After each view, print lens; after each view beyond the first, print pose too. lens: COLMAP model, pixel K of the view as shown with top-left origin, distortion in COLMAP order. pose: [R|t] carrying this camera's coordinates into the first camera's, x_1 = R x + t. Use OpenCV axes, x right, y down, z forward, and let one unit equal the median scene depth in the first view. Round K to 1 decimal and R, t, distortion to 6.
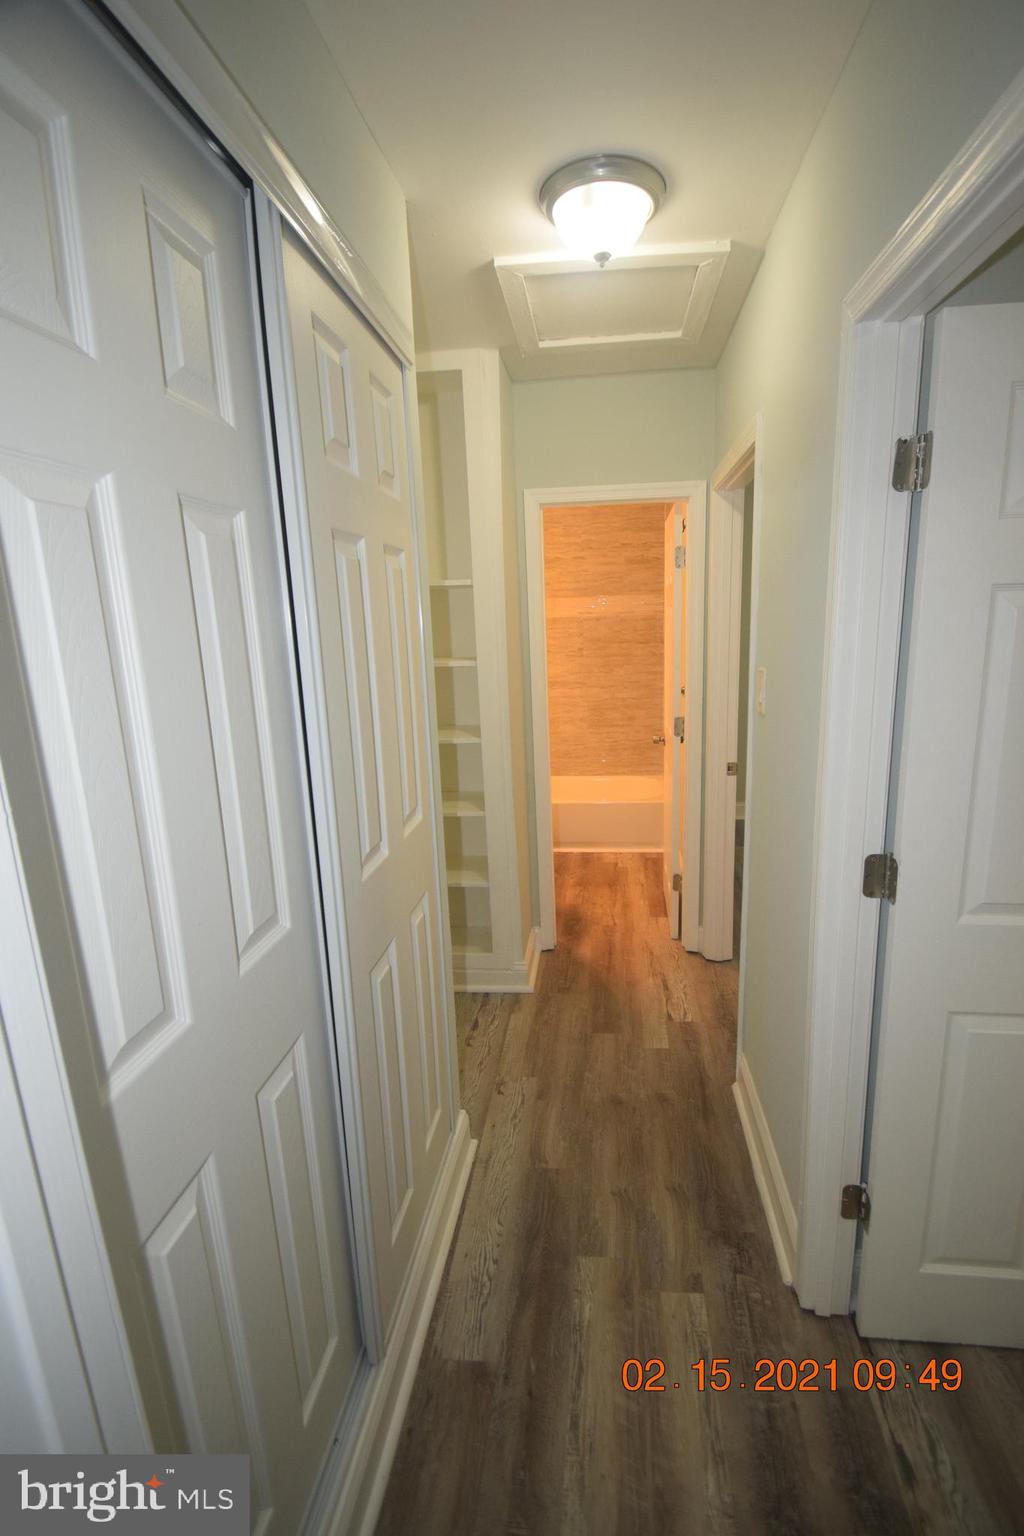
lens RADIAL K [[674.2, 0, 545.0], [0, 674.2, 759.5], [0, 0, 1]] dist [0.003791, -0.012095]
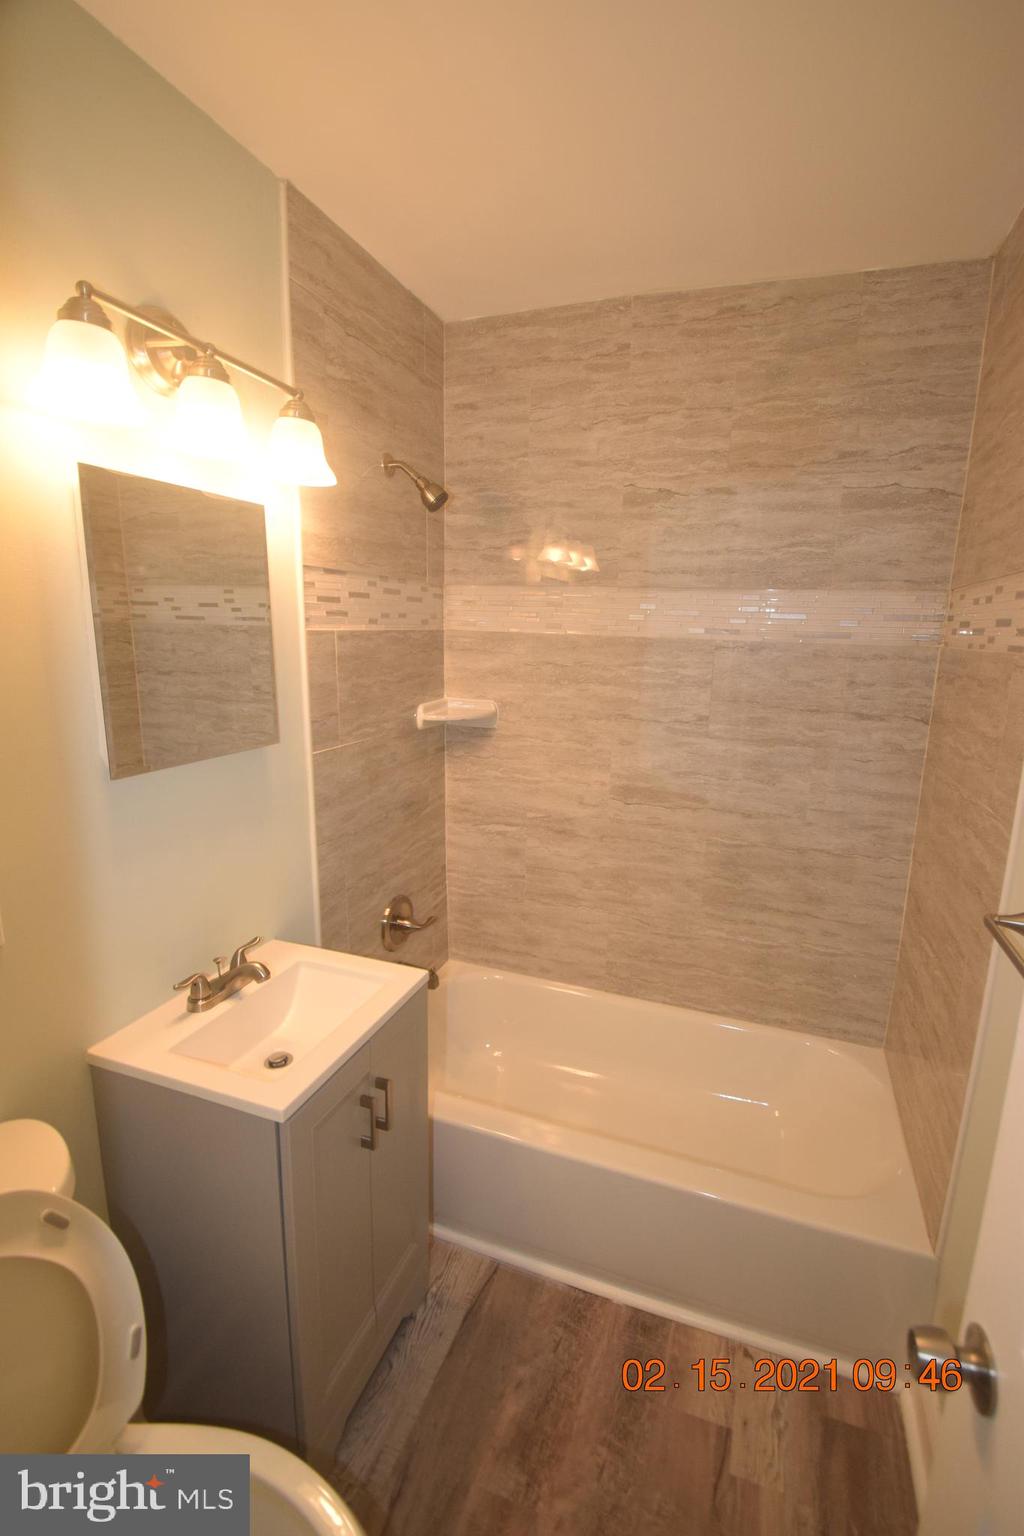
lens RADIAL K [[672.8, 0, 545.6], [0, 672.8, 760.3], [0, 0, 1]] dist [0.017407, -0.019617]
pose [[0.969865, 0.101311, -0.221582, 0.079459], [-0.103770, 0.994601, 0.000547, -0.190823], [0.220441, 0.022463, 0.975142, 0.861321]]
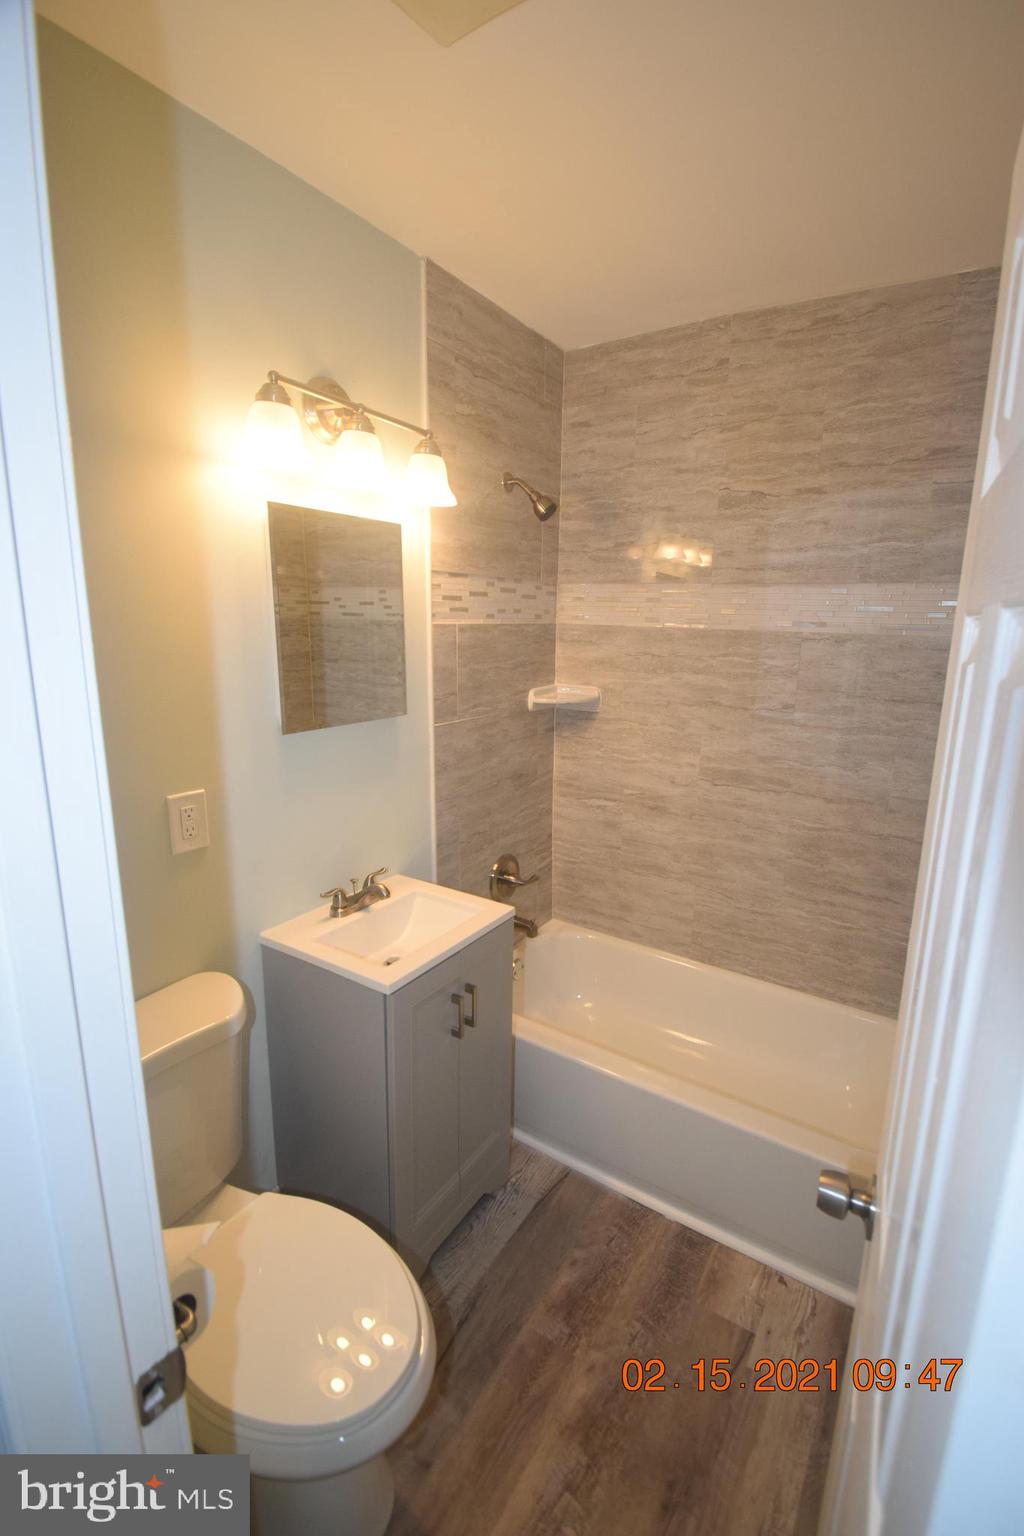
lens RADIAL K [[672.8, 0, 545.6], [0, 672.8, 760.3], [0, 0, 1]] dist [0.017407, -0.019617]
pose [[0.895493, 0.141386, -0.422022, 0.149495], [-0.140284, 0.989533, 0.033844, -0.181230], [0.422390, 0.028896, 0.905954, 0.805143]]
